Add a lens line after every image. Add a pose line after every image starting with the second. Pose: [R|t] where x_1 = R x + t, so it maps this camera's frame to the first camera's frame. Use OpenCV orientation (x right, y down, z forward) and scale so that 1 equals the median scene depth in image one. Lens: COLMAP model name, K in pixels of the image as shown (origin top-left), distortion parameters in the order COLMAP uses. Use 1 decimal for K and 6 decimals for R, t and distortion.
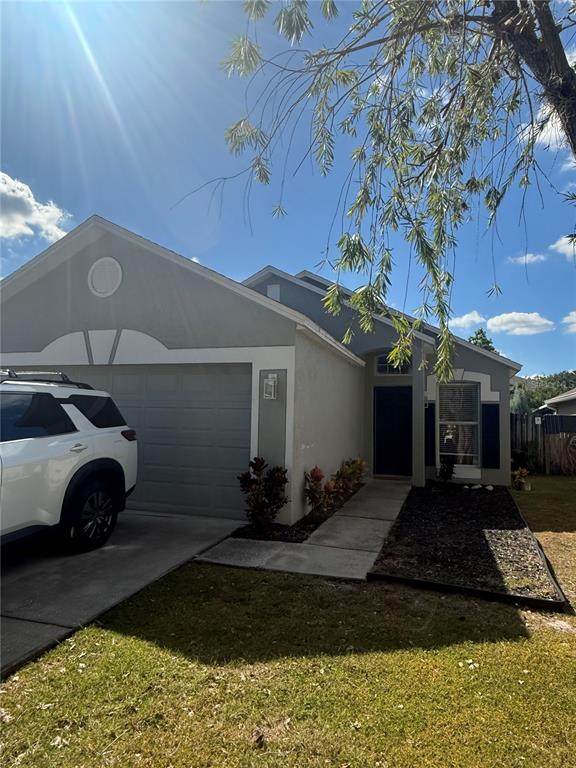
lens RADIAL K [[495.6, 0, 286.7], [0, 495.6, 384.1], [0, 0, 1]] dist [0.000967, 0.000369]
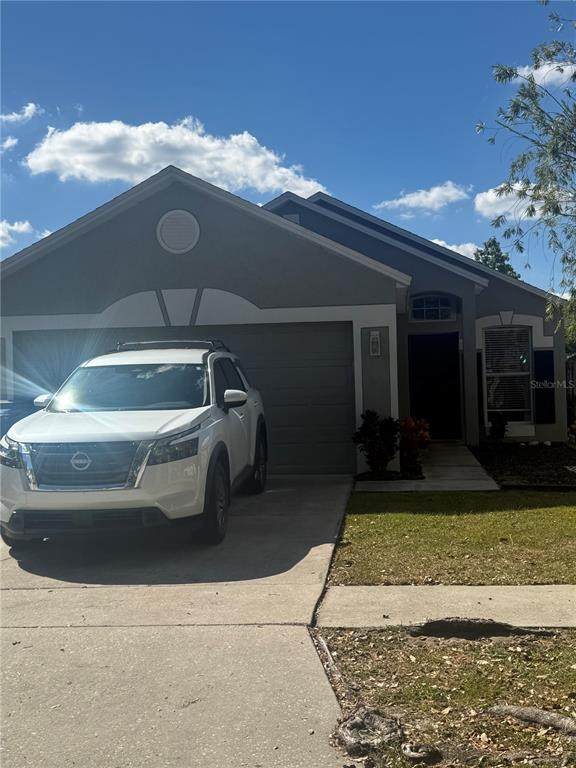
lens RADIAL K [[959.7, 0, 291.0], [0, 959.7, 381.0], [0, 0, 1]] dist [0.115306, 0.000000]
pose [[0.977220, -0.045690, 0.207254, -0.398551], [0.032547, 0.997263, 0.066390, -0.035631], [-0.209720, -0.058132, 0.976032, -0.602857]]
